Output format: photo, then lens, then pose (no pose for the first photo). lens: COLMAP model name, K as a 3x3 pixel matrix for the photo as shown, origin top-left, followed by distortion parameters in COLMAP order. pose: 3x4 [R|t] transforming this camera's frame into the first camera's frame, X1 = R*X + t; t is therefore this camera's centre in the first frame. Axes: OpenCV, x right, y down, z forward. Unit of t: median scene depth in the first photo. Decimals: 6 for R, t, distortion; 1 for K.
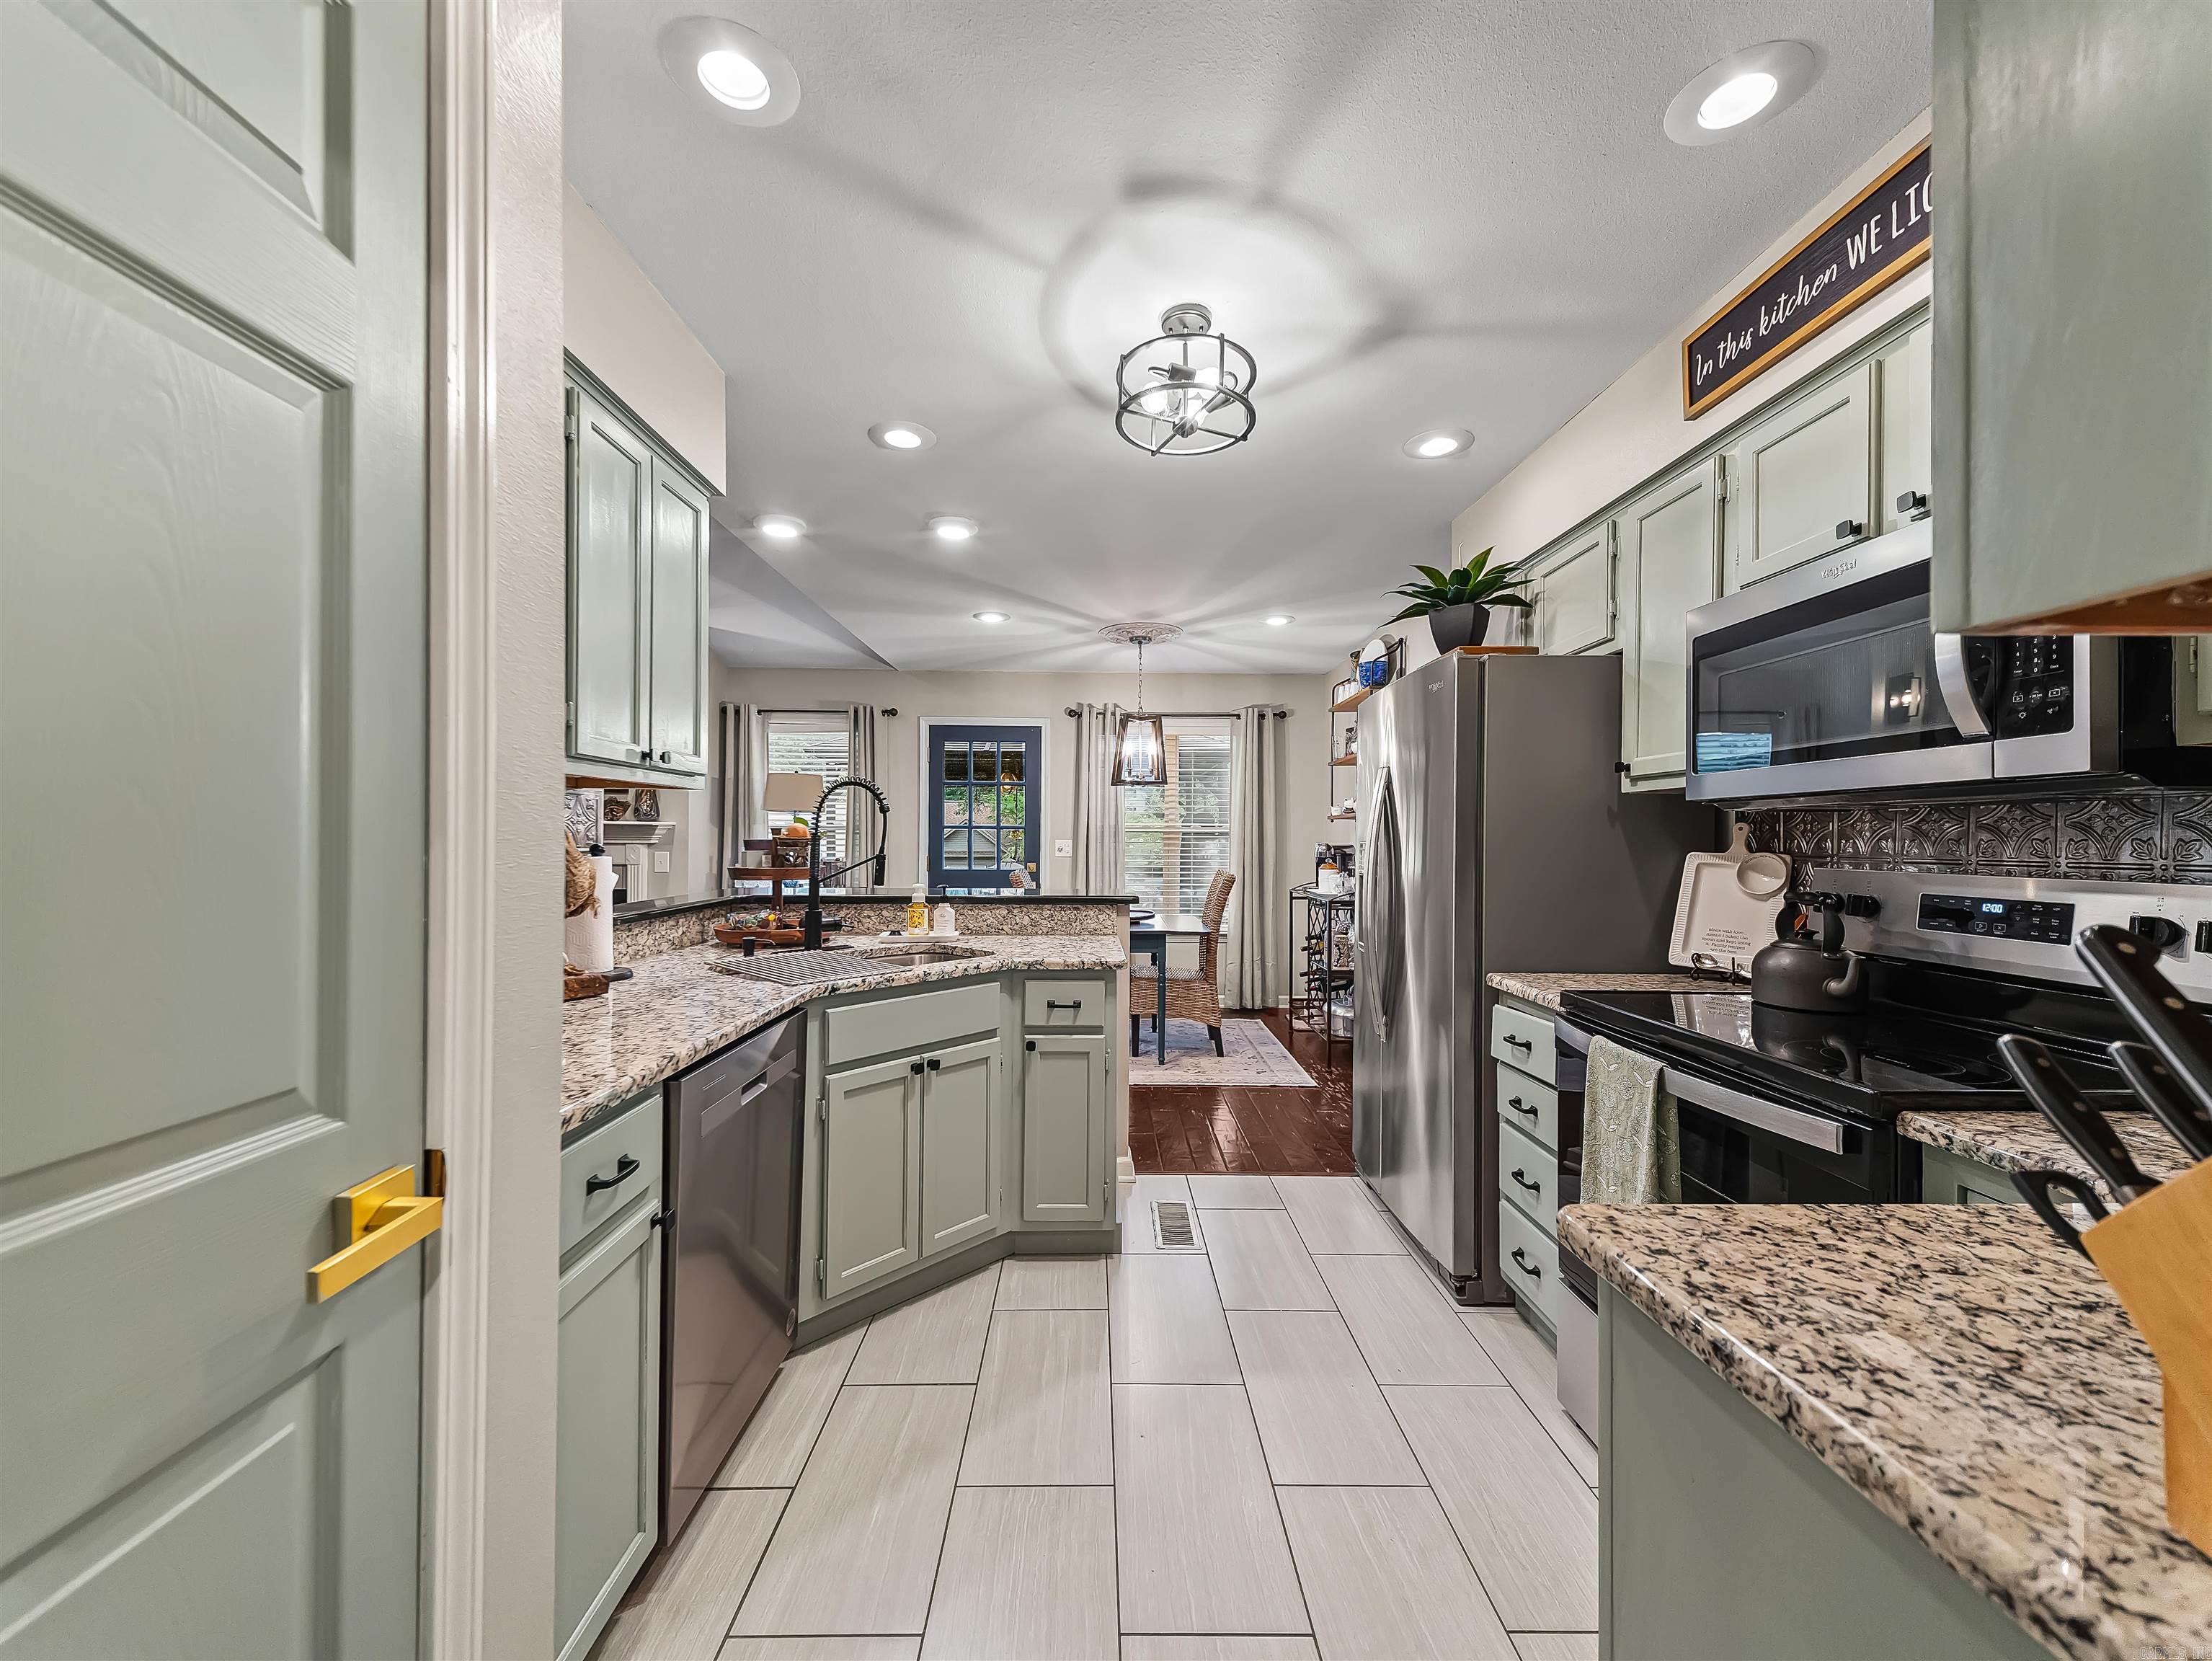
lens RADIAL K [[853.4, 0, 1108.3], [0, 853.4, 845.5], [0, 0, 1]] dist [0.029592, -0.009400]
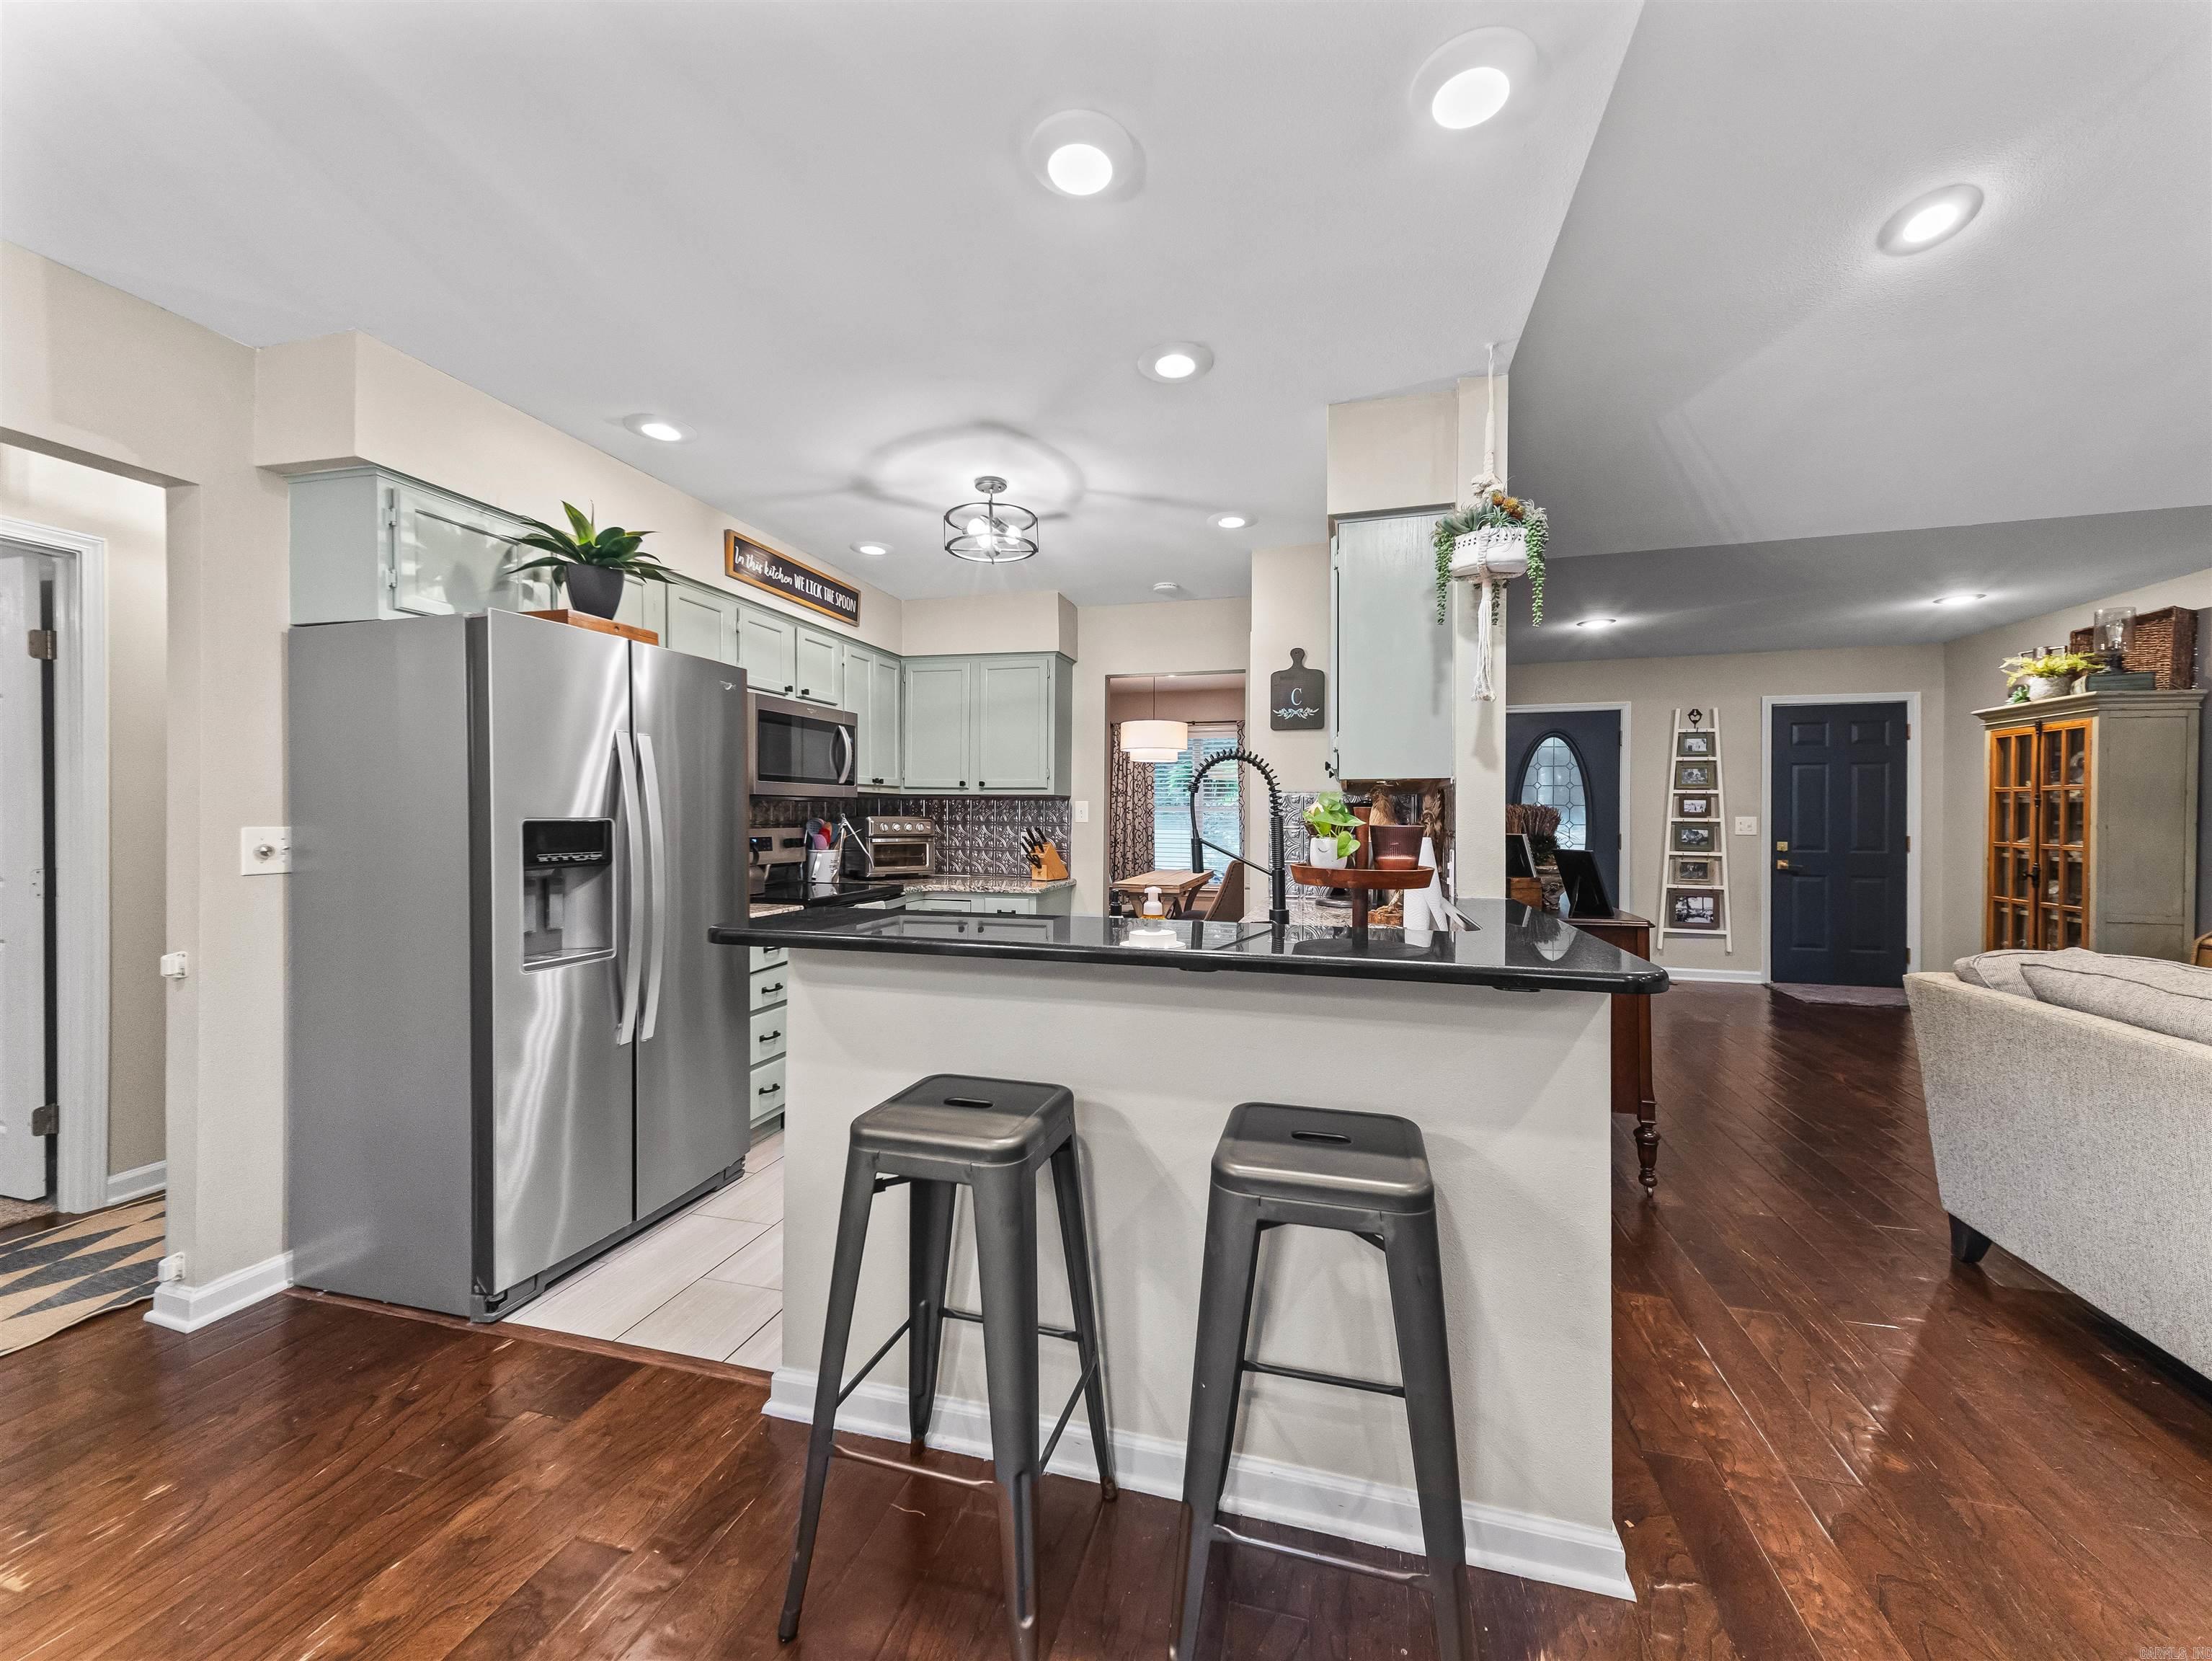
lens RADIAL K [[853.4, 0, 1117.1], [0, 853.4, 819.3], [0, 0, 1]] dist [0.029592, -0.009400]
pose [[-0.959643, -0.011379, 0.280989, -0.577571], [-0.008544, 0.999900, 0.011312, -0.023970], [-0.281090, 0.008454, -0.959644, 2.459697]]
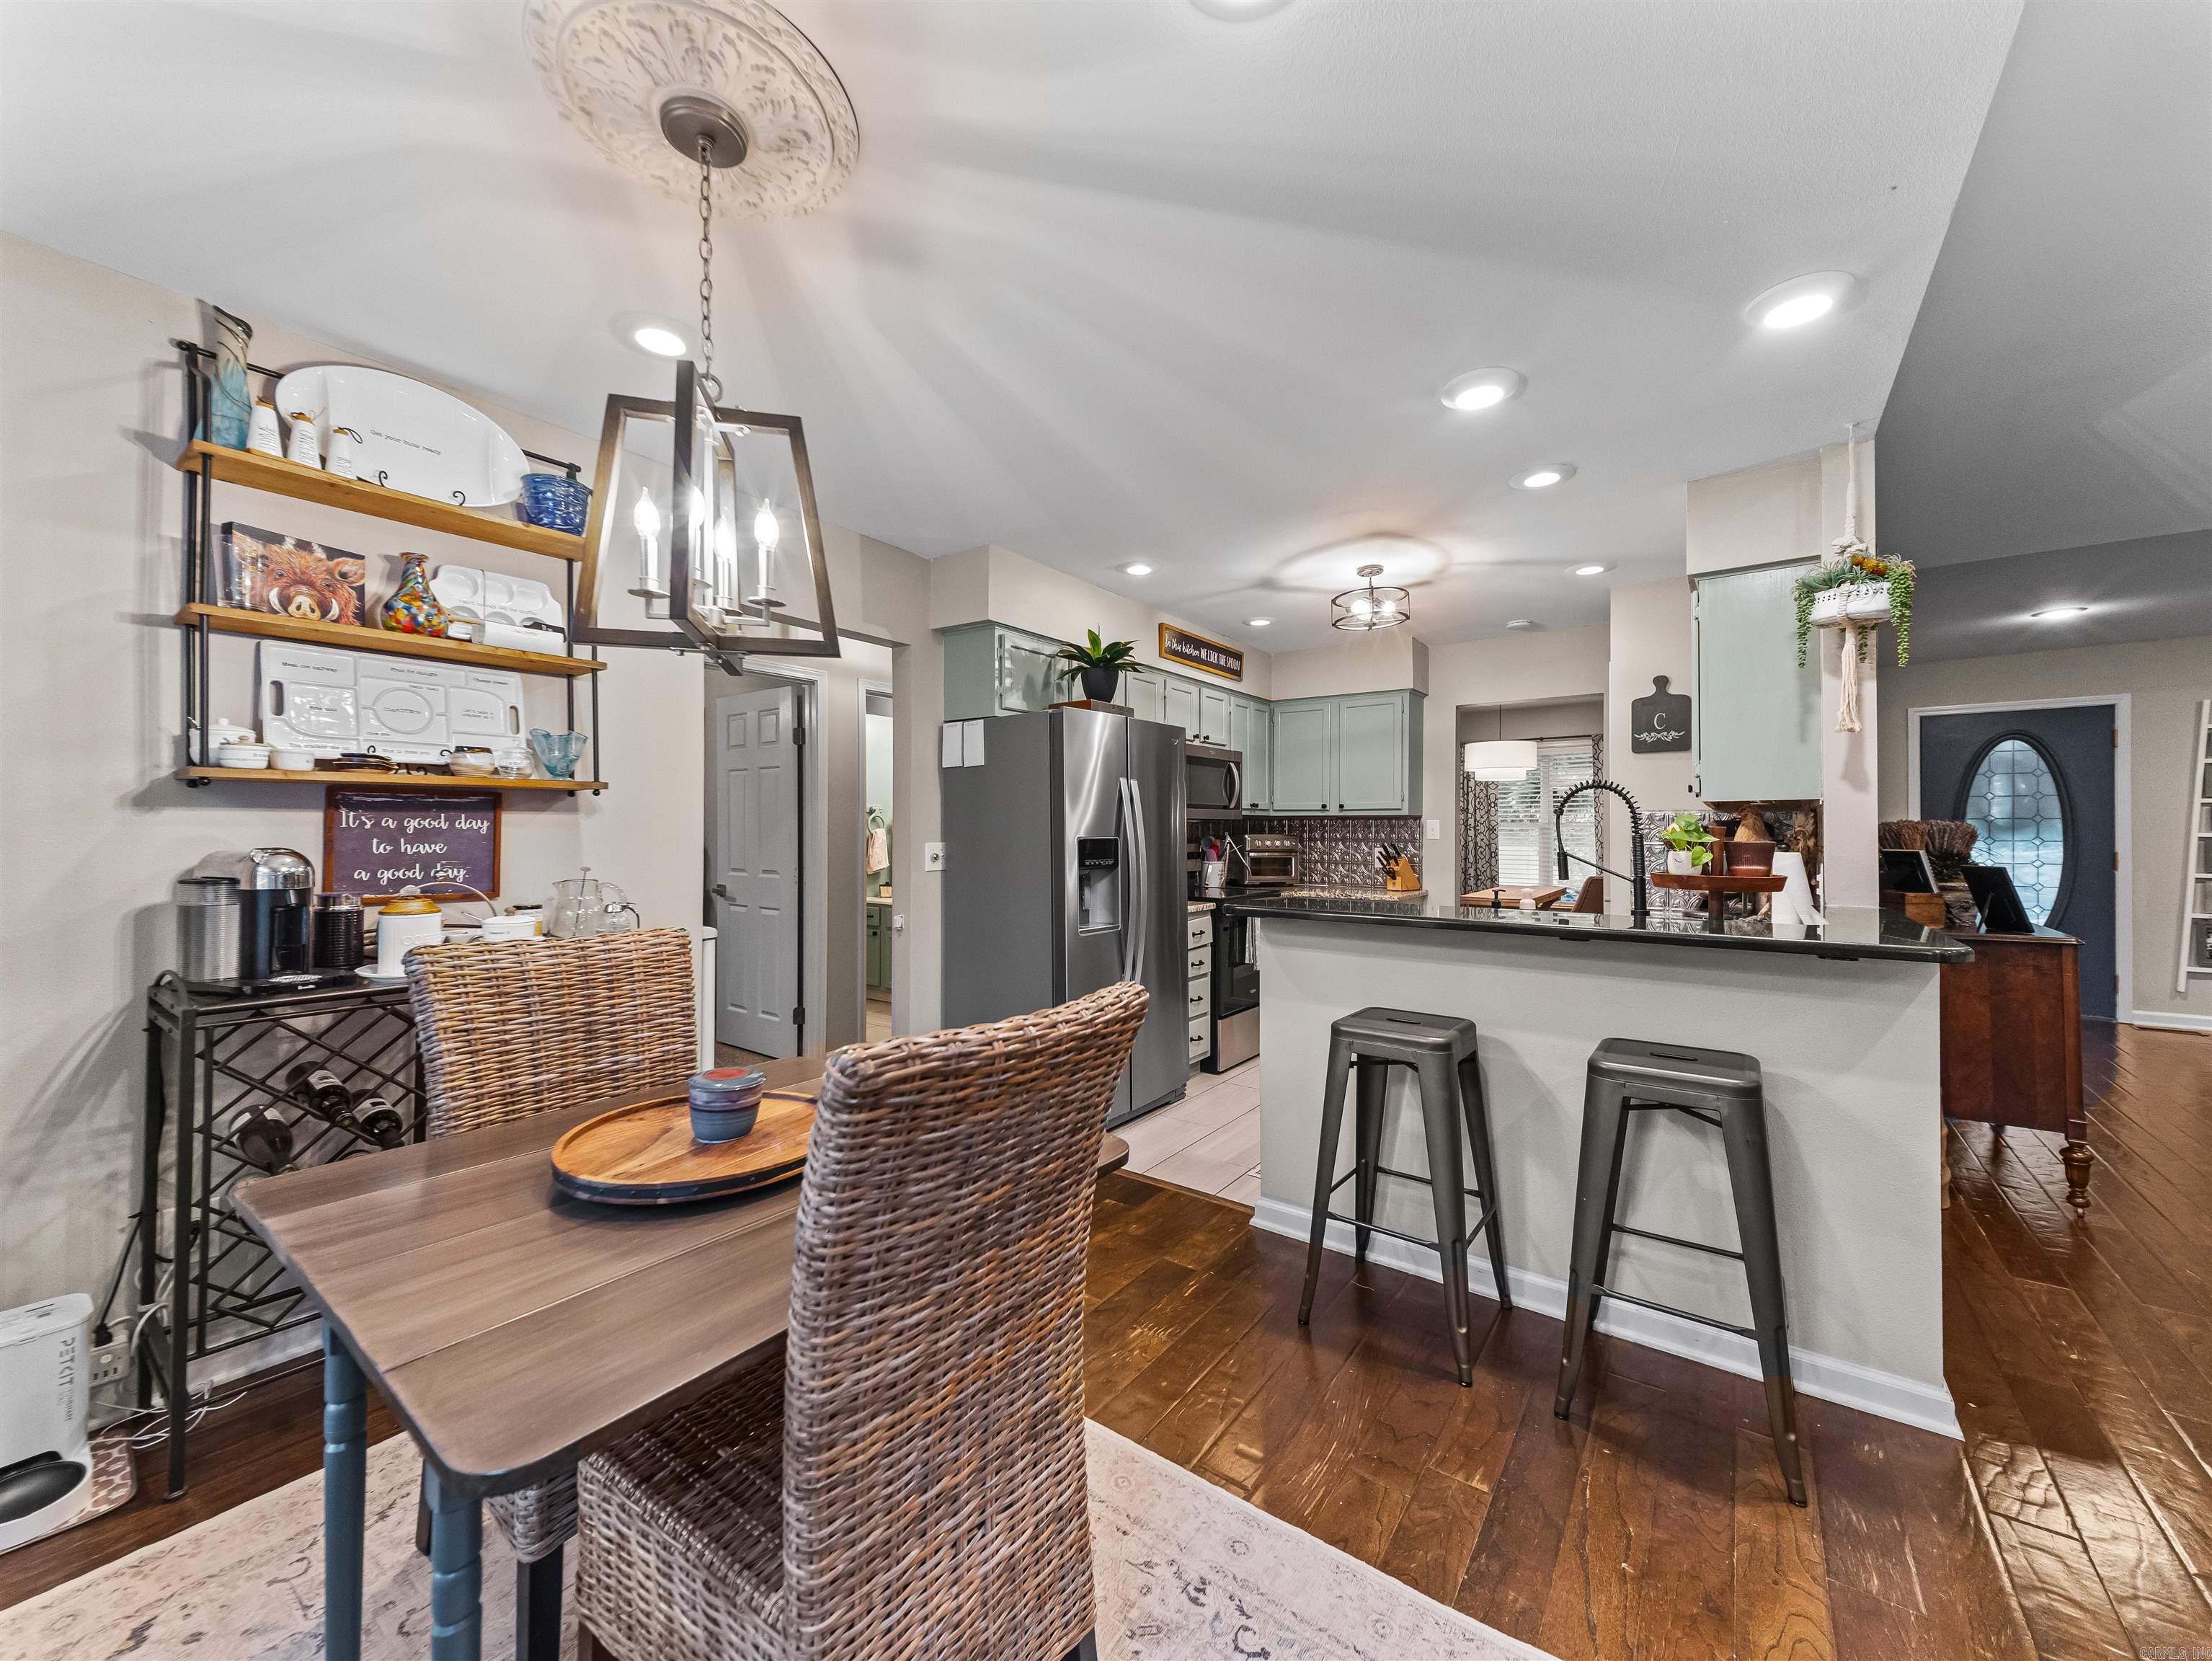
lens RADIAL K [[853.4, 0, 1111.0], [0, 853.4, 830.4], [0, 0, 1]] dist [0.029592, -0.009400]
pose [[-0.796523, -0.004522, 0.604591, -0.628503], [-0.000917, 0.999980, 0.006272, -0.031217], [-0.604607, 0.004442, -0.796511, 2.947521]]
